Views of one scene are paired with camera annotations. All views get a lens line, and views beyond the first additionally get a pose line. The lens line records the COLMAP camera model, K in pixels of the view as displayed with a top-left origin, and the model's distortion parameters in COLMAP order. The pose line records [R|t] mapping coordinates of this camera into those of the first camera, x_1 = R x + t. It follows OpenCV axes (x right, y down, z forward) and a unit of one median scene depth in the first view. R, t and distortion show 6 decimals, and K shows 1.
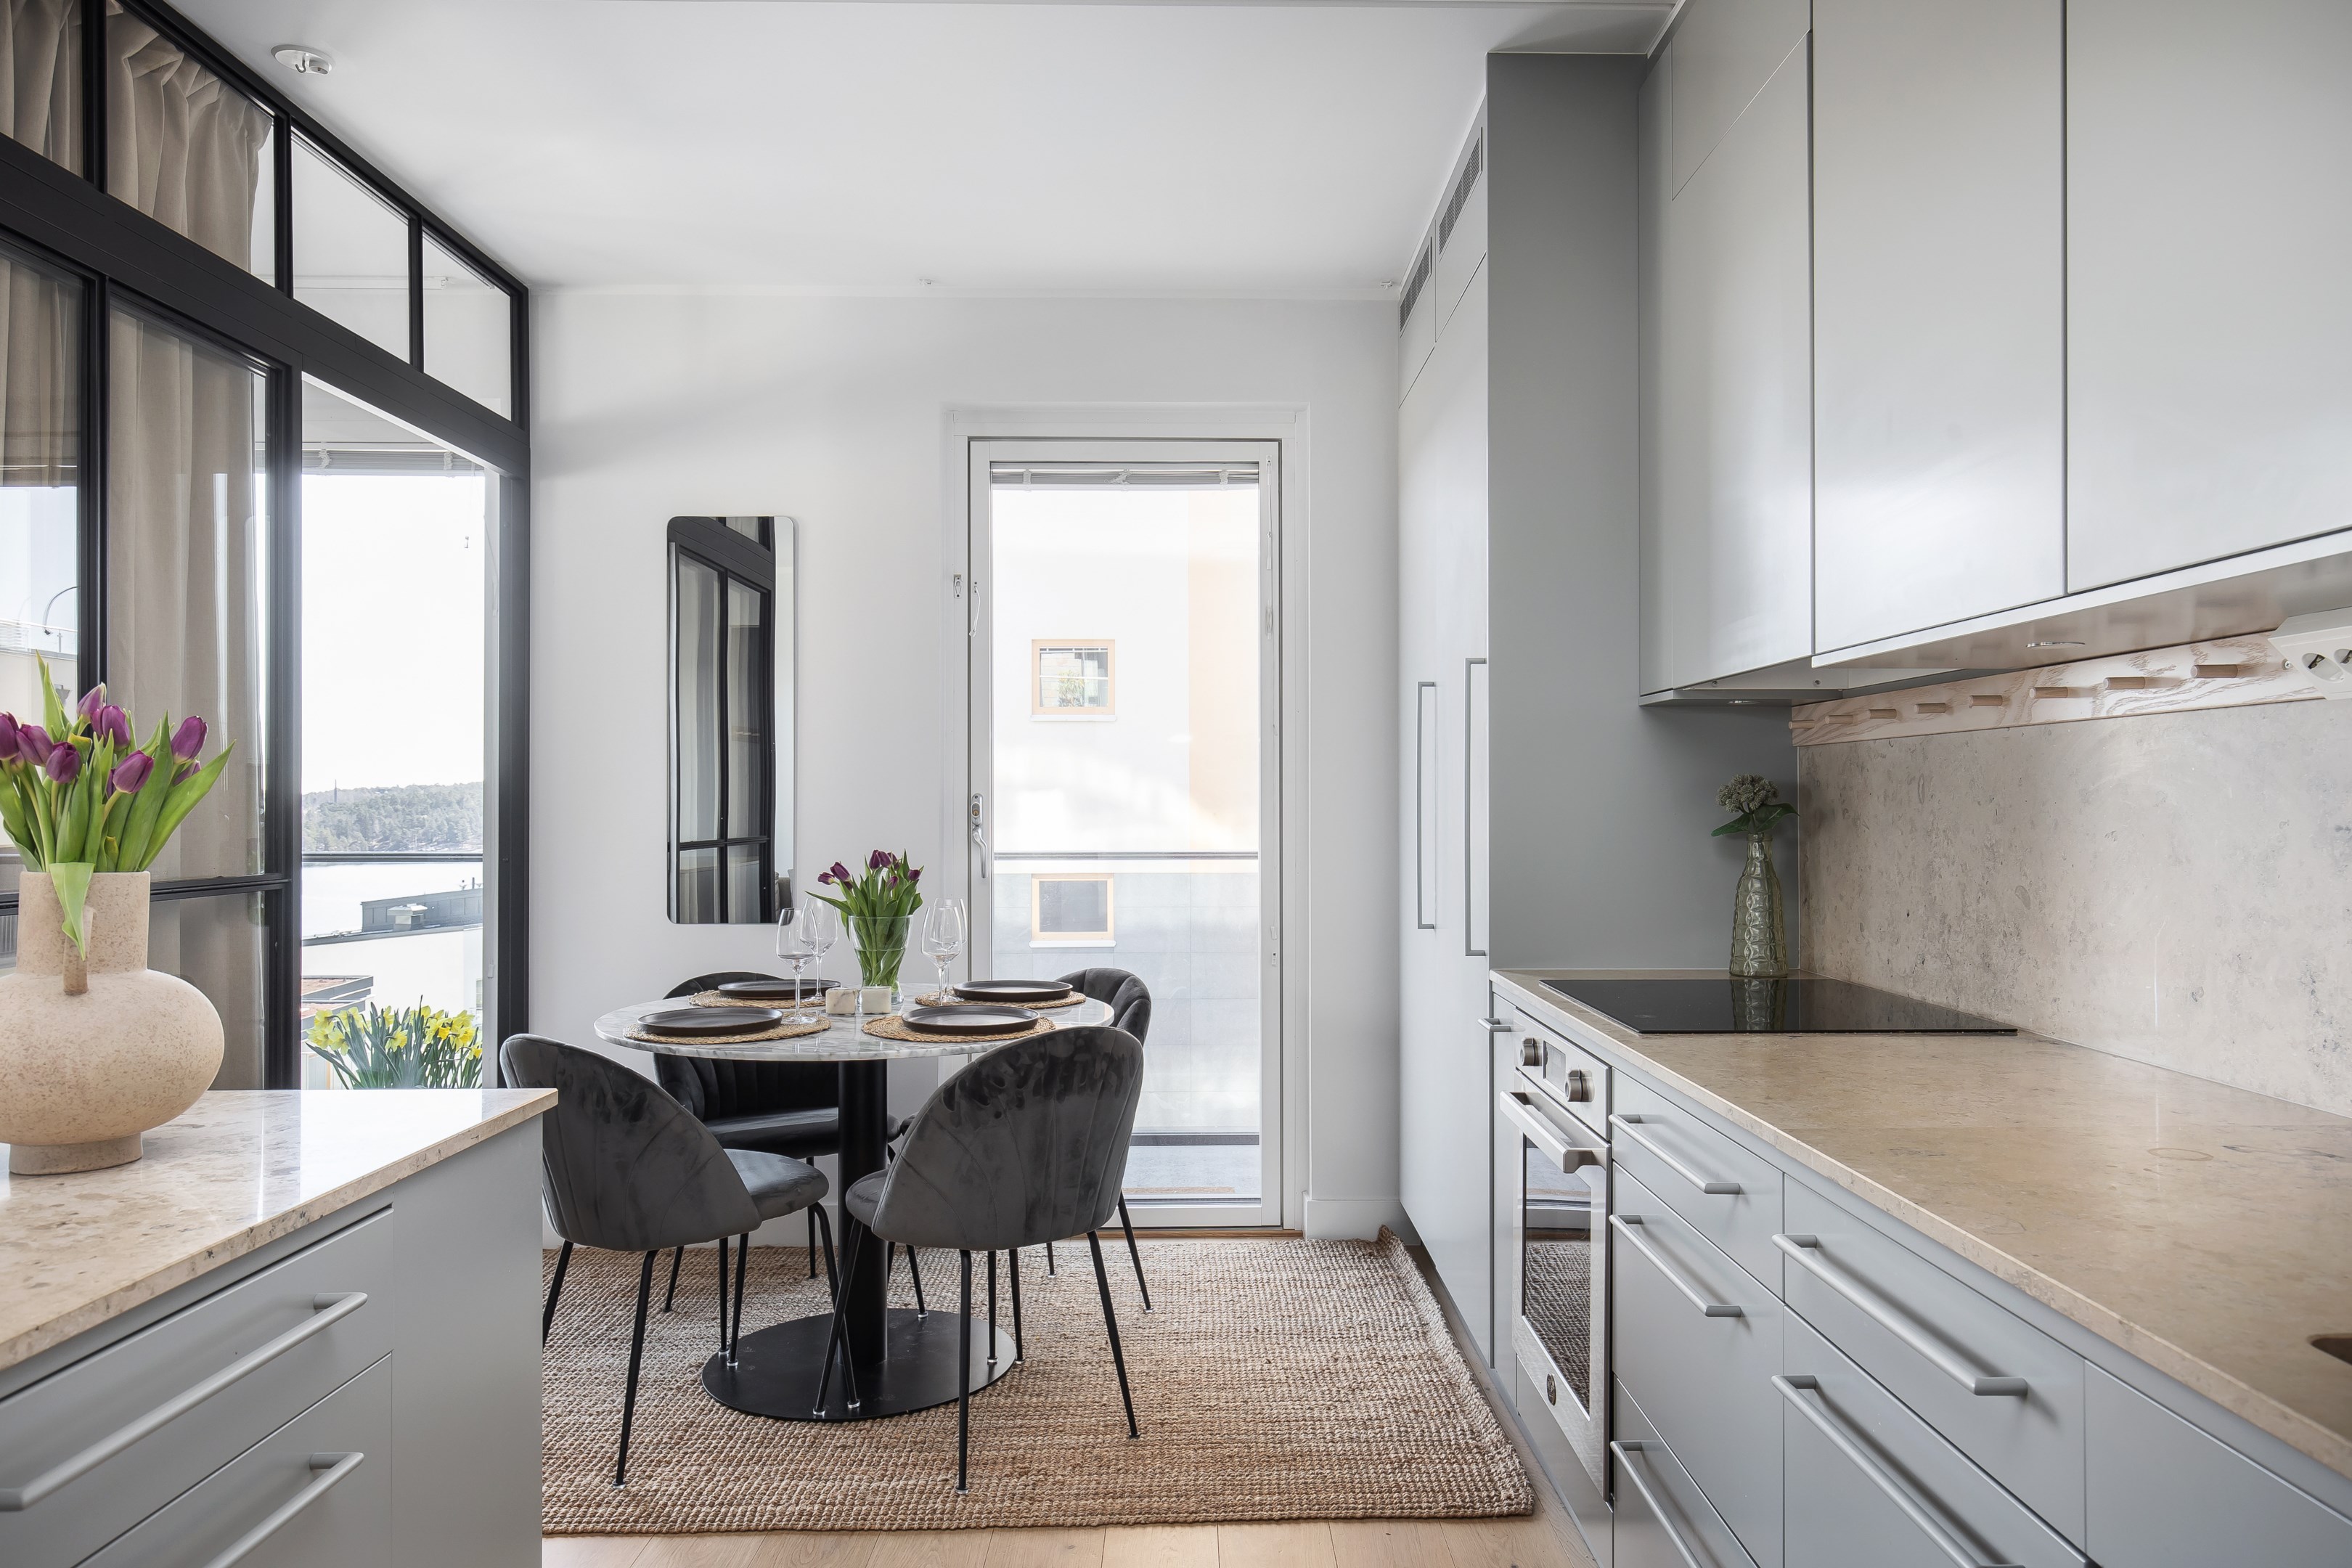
lens RADIAL K [[1644.1, 0, 1180.2], [0, 1644.1, 786.1], [0, 0, 1]] dist [0.011470, 0.002348]
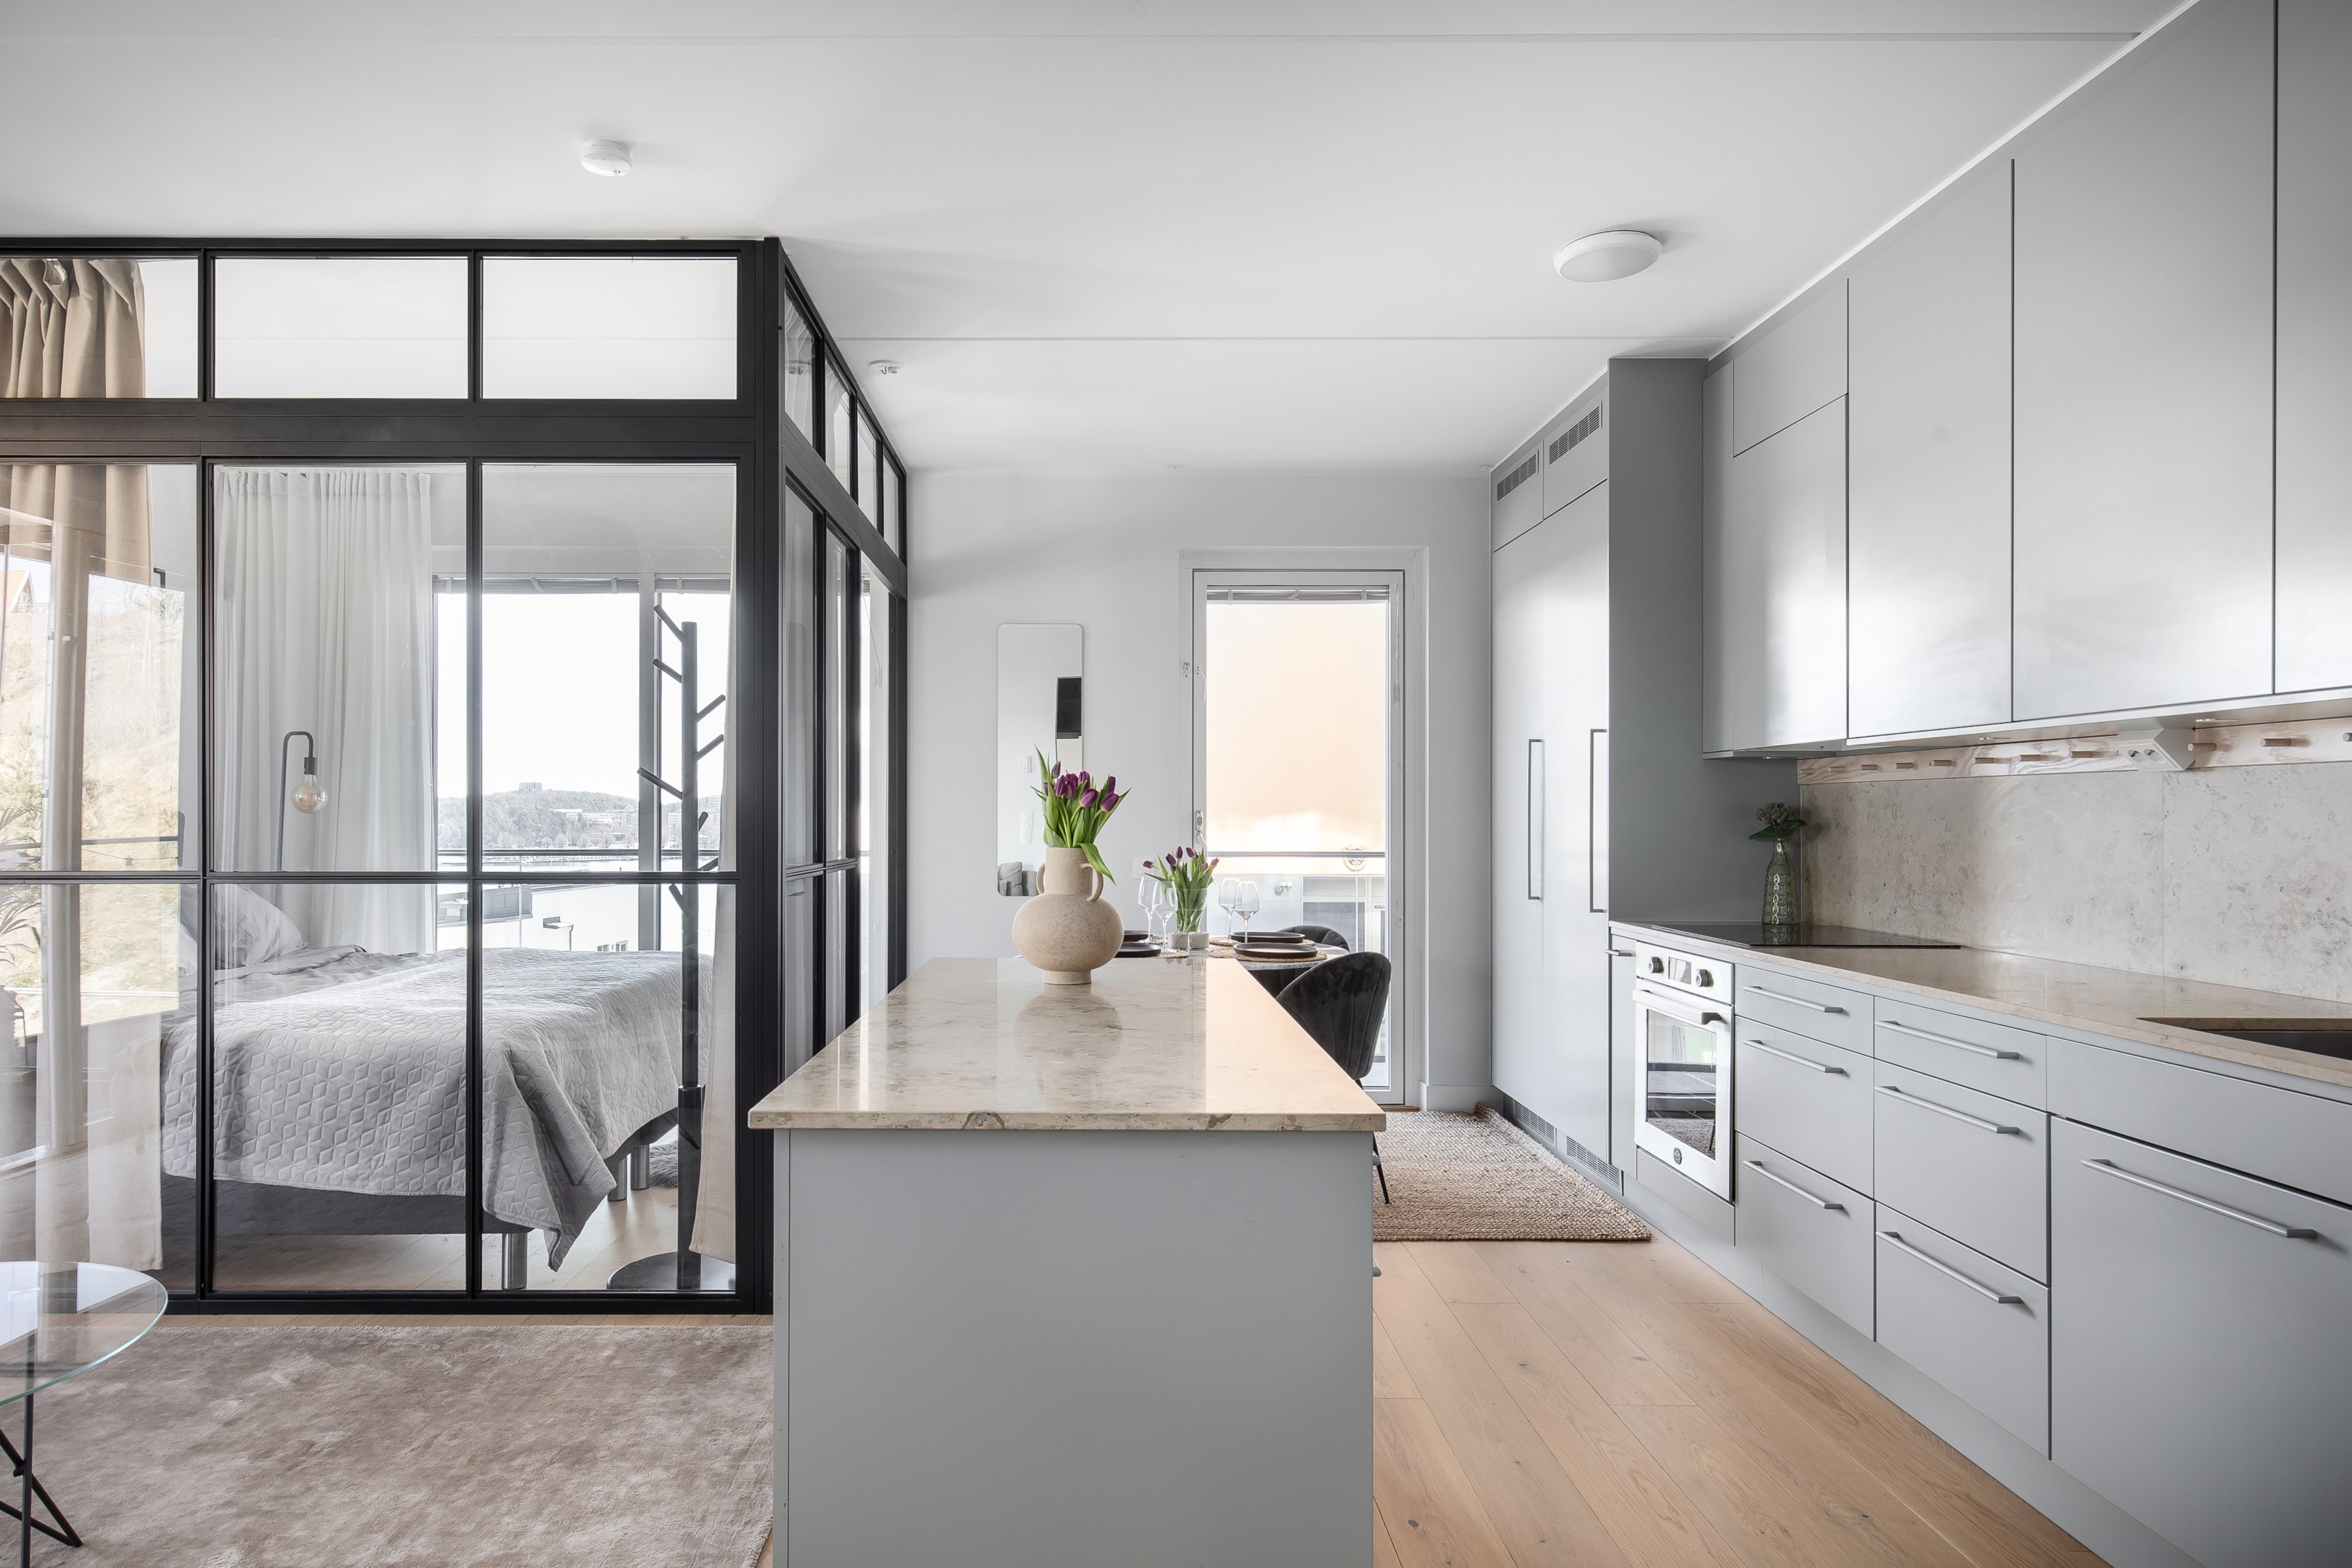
lens RADIAL K [[1334.7, 0, 1127.2], [0, 1334.7, 796.0], [0, 0, 1]] dist [0.005667, -0.002252]
pose [[0.999478, 0.005136, -0.031908, -0.267266], [-0.005268, 0.999978, -0.004072, -0.004250], [0.031887, 0.004238, 0.999483, -0.367298]]
